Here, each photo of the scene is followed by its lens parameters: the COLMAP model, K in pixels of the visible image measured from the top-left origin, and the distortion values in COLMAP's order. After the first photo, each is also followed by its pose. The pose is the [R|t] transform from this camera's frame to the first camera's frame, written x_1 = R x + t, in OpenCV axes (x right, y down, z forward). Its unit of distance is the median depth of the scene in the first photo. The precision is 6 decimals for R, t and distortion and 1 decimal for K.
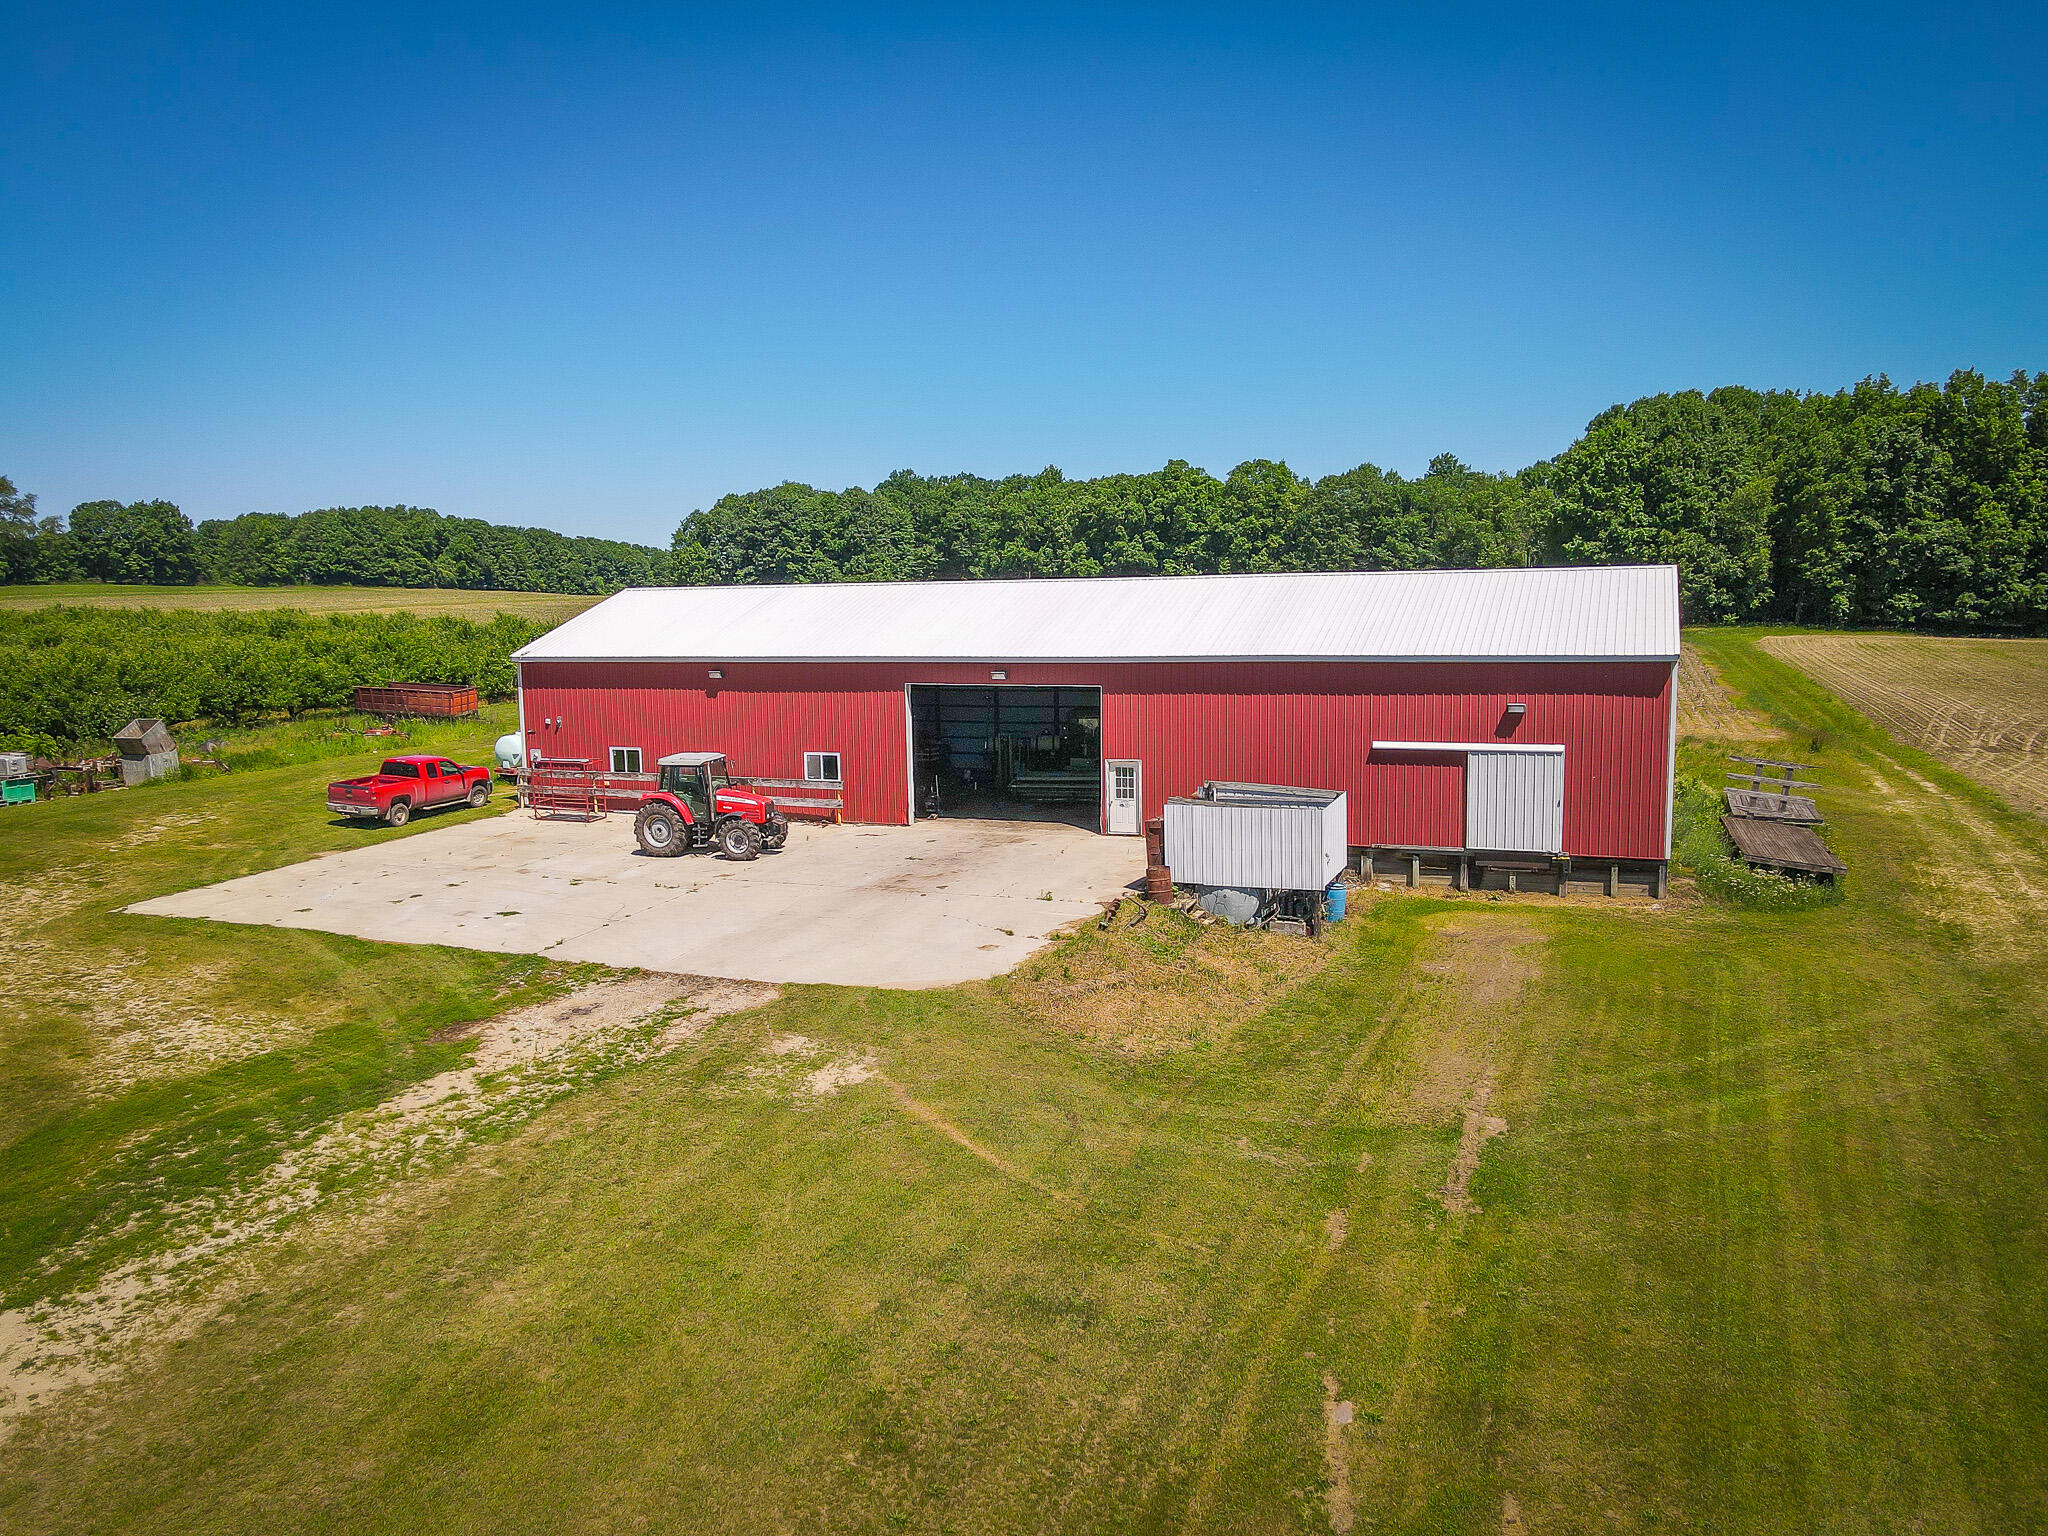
lens RADIAL K [[1494.2, 0, 1014.2], [0, 1494.2, 762.0], [0, 0, 1]] dist [0.002781, 0.039652]
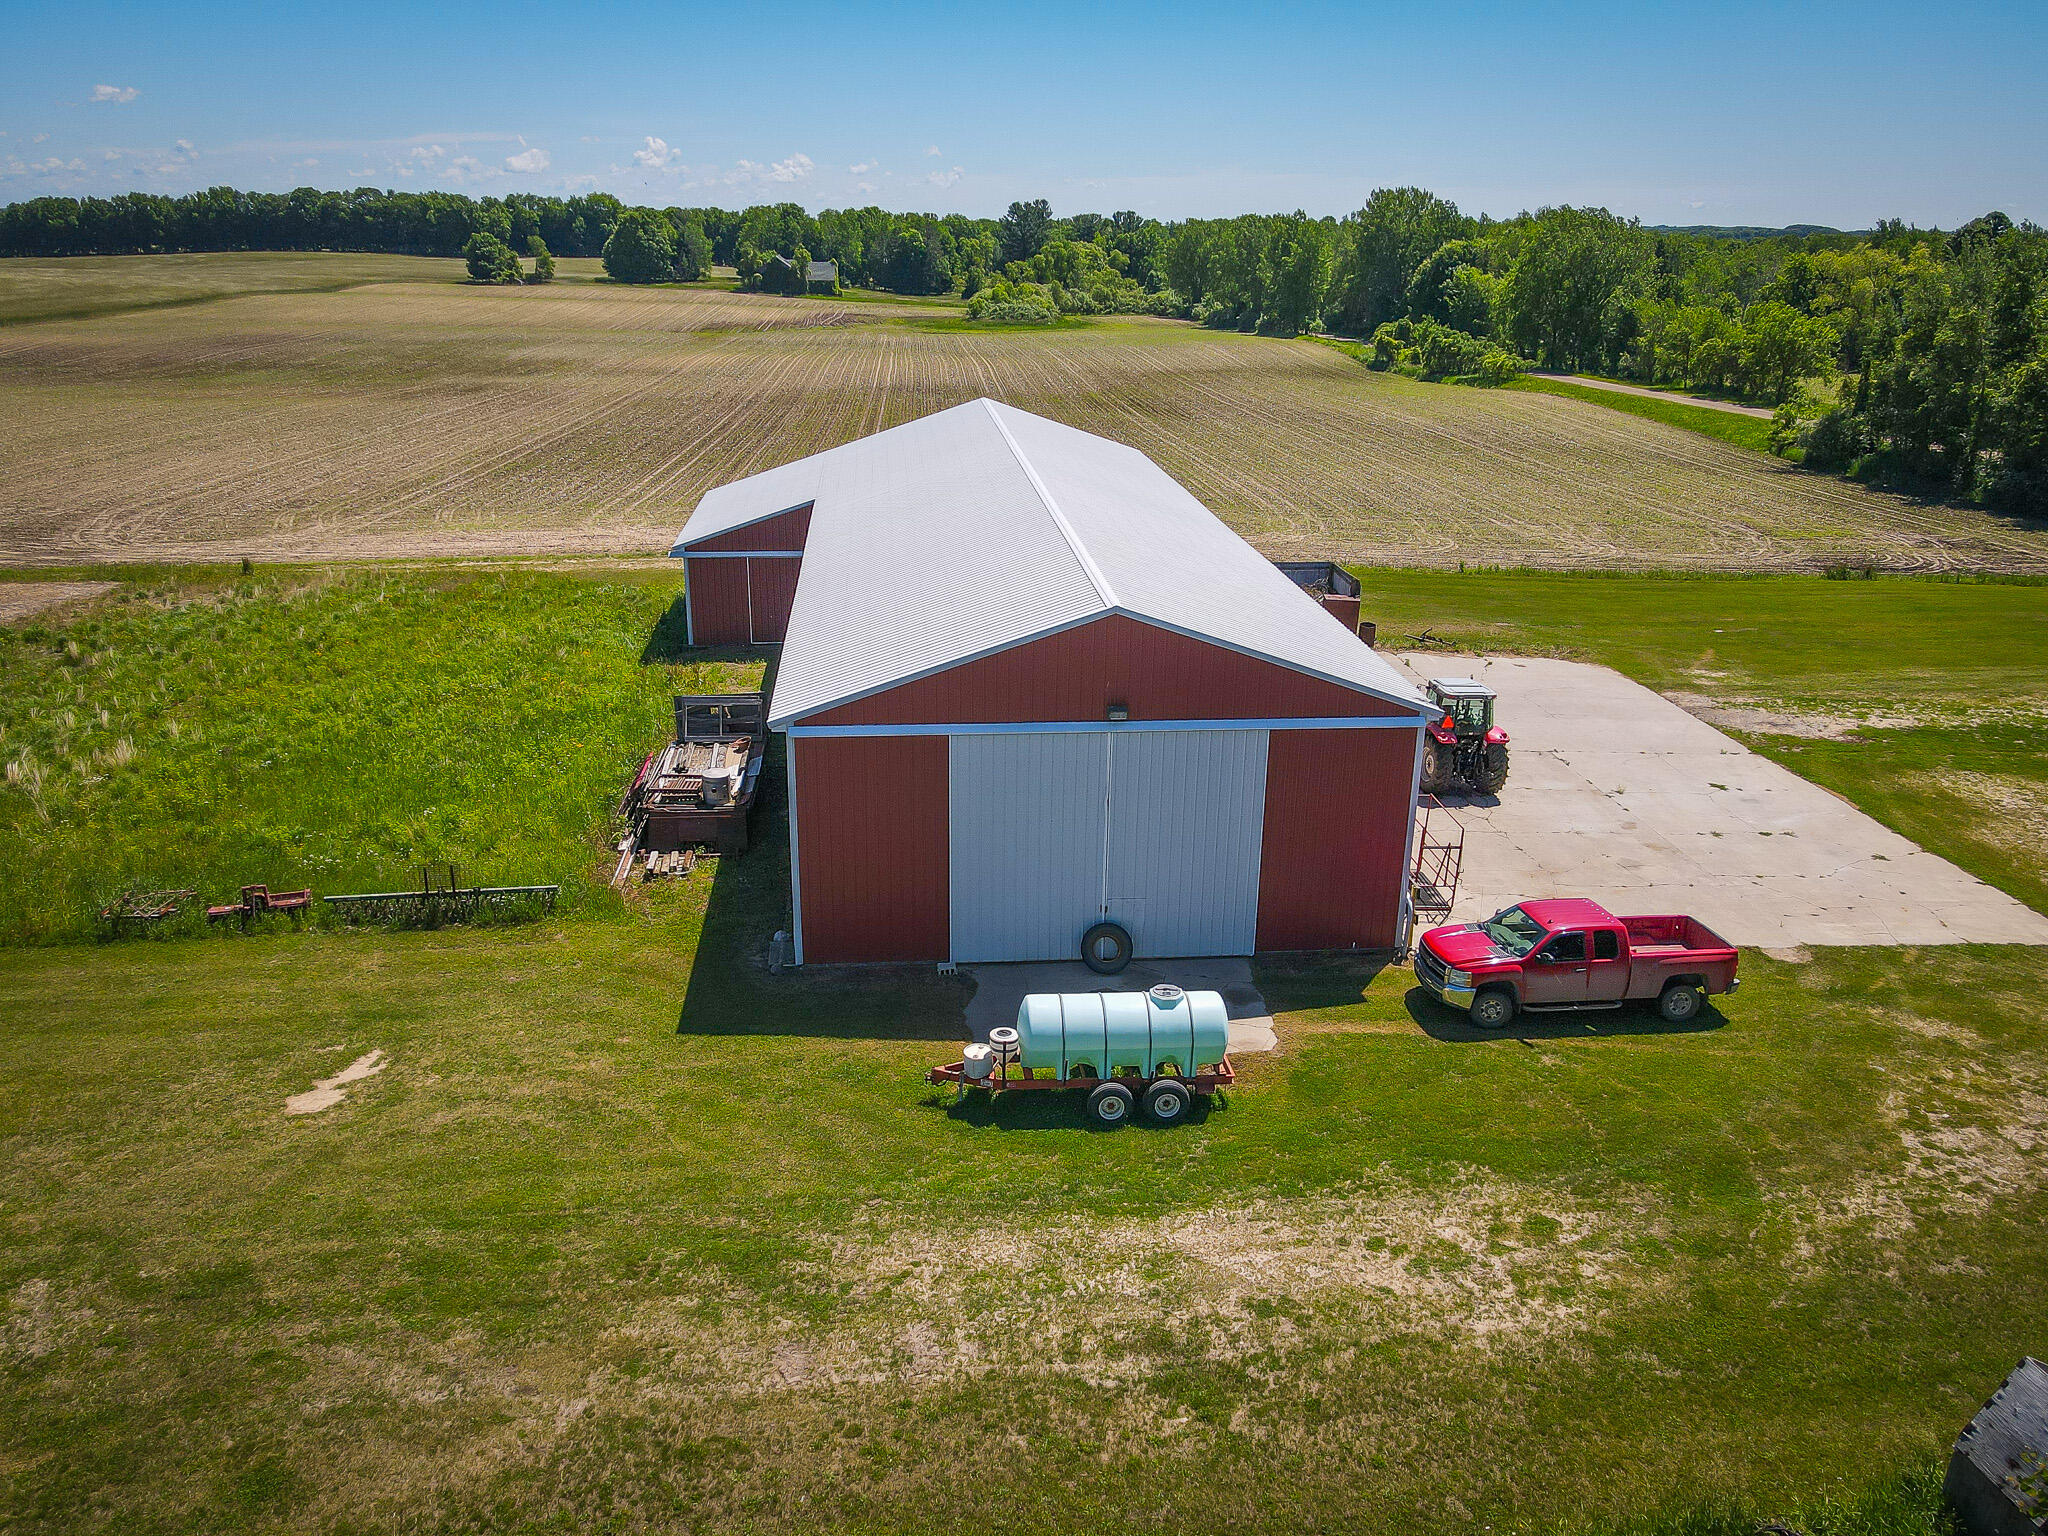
lens RADIAL K [[1478.0, 0, 1019.4], [0, 1478.0, 763.2], [0, 0, 1]] dist [0.081879, -0.070118]
pose [[-0.460331, -0.287898, 0.839768, -0.894381], [0.099859, 0.923157, 0.371226, -0.340113], [-0.882113, 0.254745, -0.396209, 1.630257]]
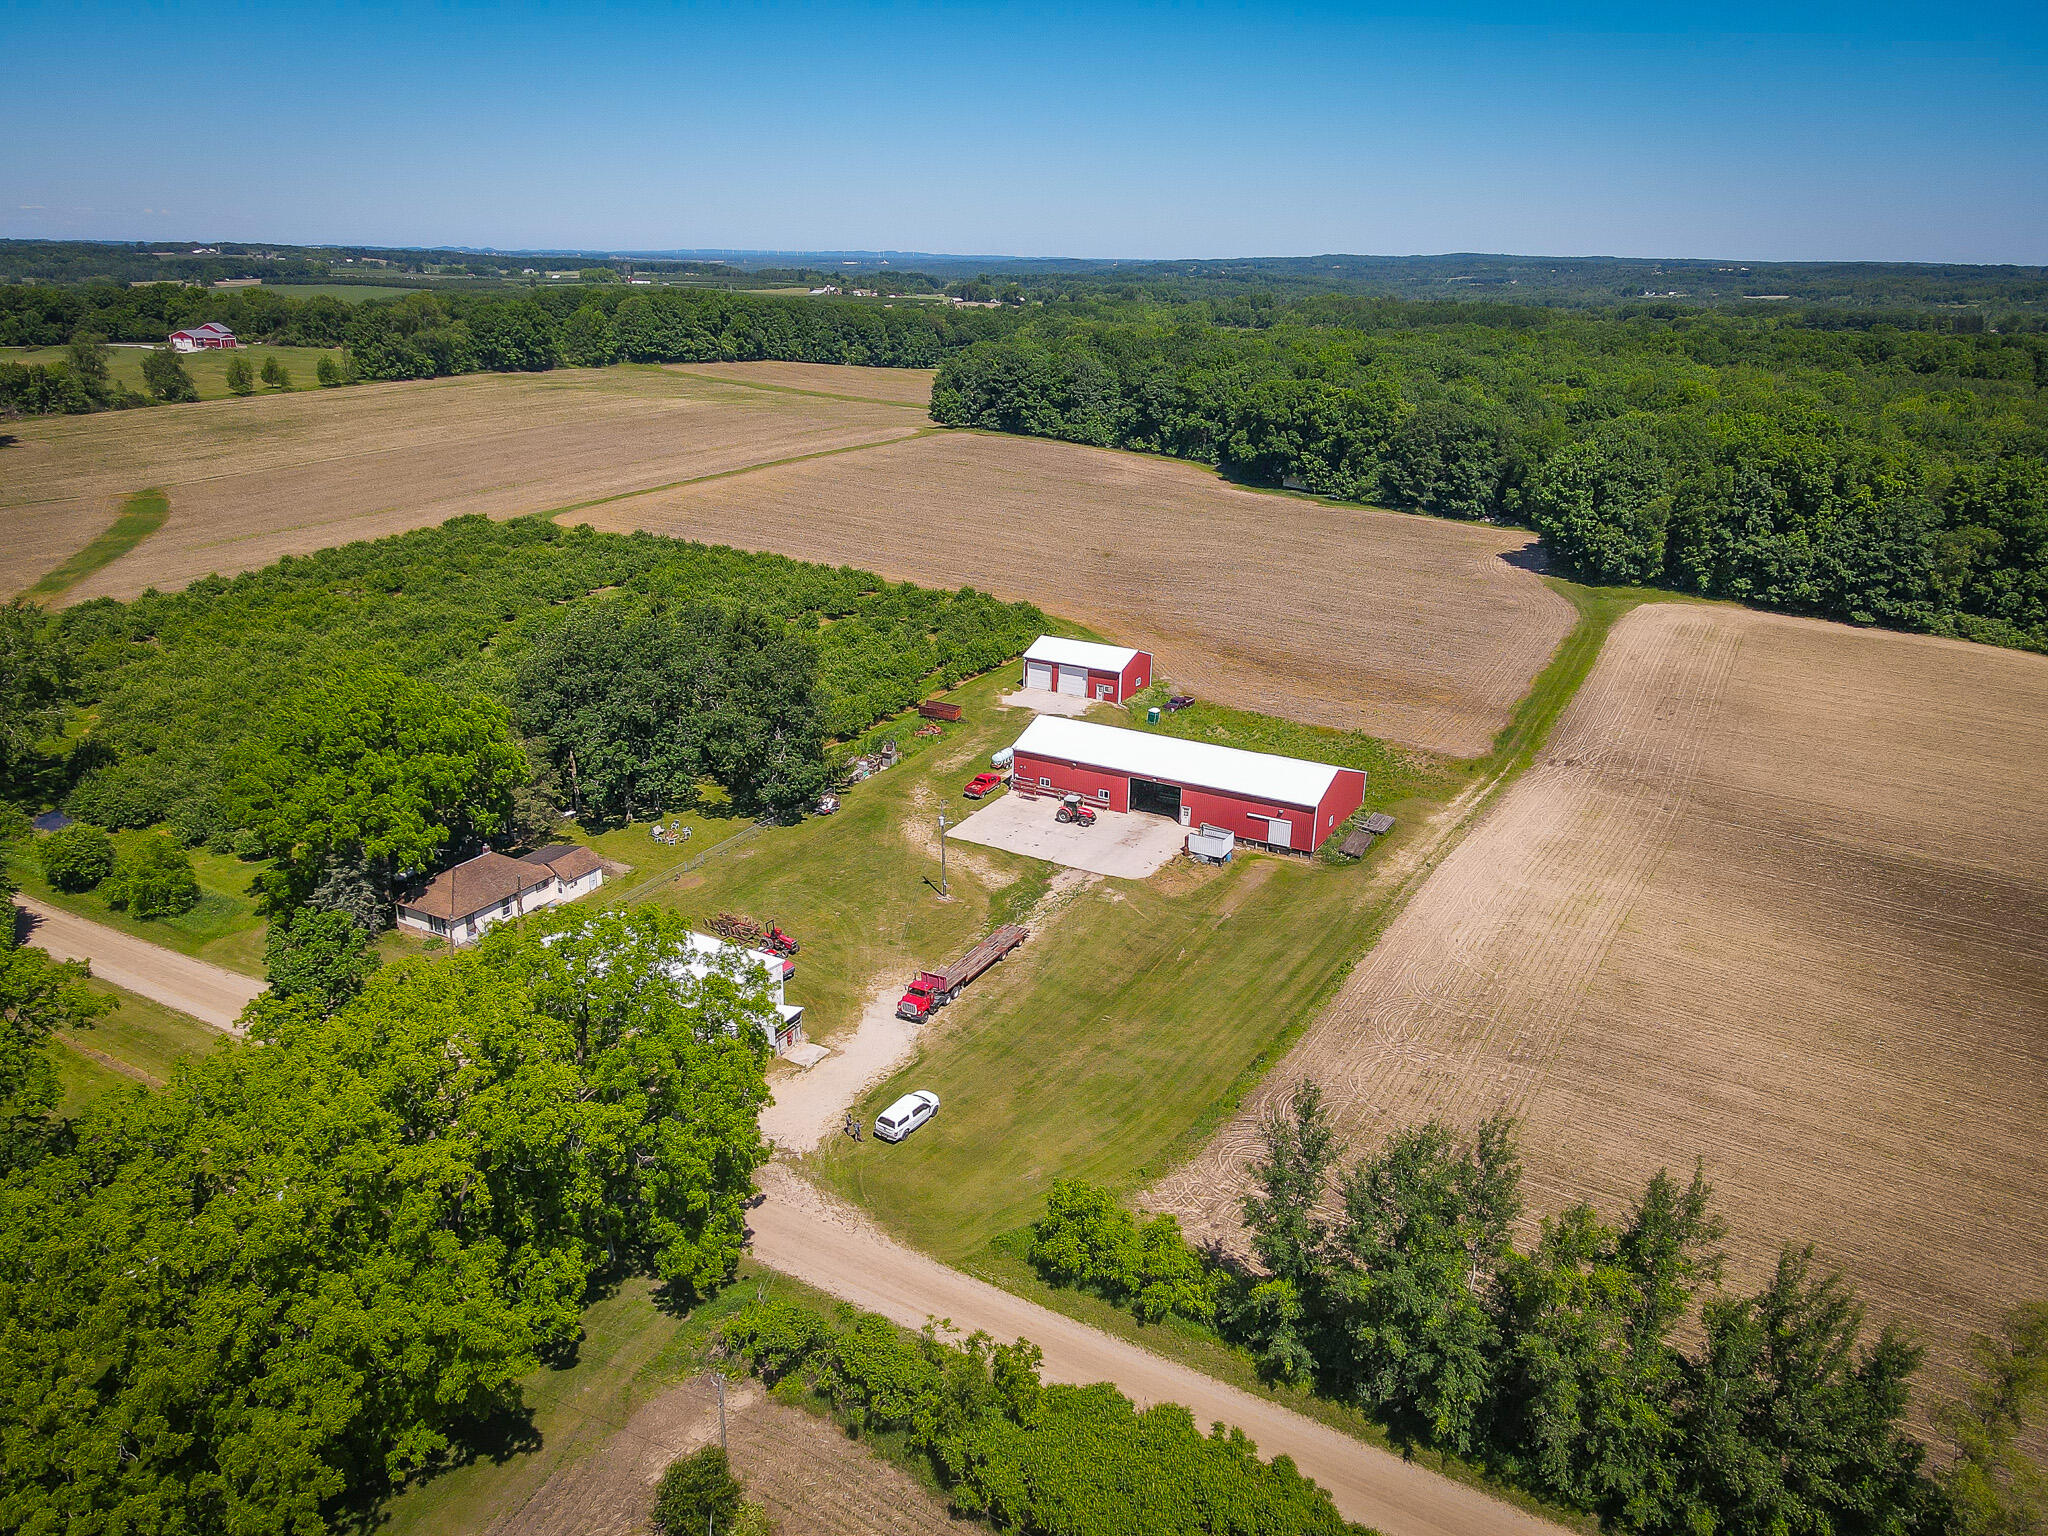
lens RADIAL K [[1494.2, 0, 1014.2], [0, 1494.2, 762.0], [0, 0, 1]] dist [0.002781, 0.039652]
pose [[0.991580, 0.073929, -0.106321, 0.035814], [-0.049540, 0.975131, 0.216020, -0.905288], [0.119648, -0.208934, 0.970583, -2.690745]]
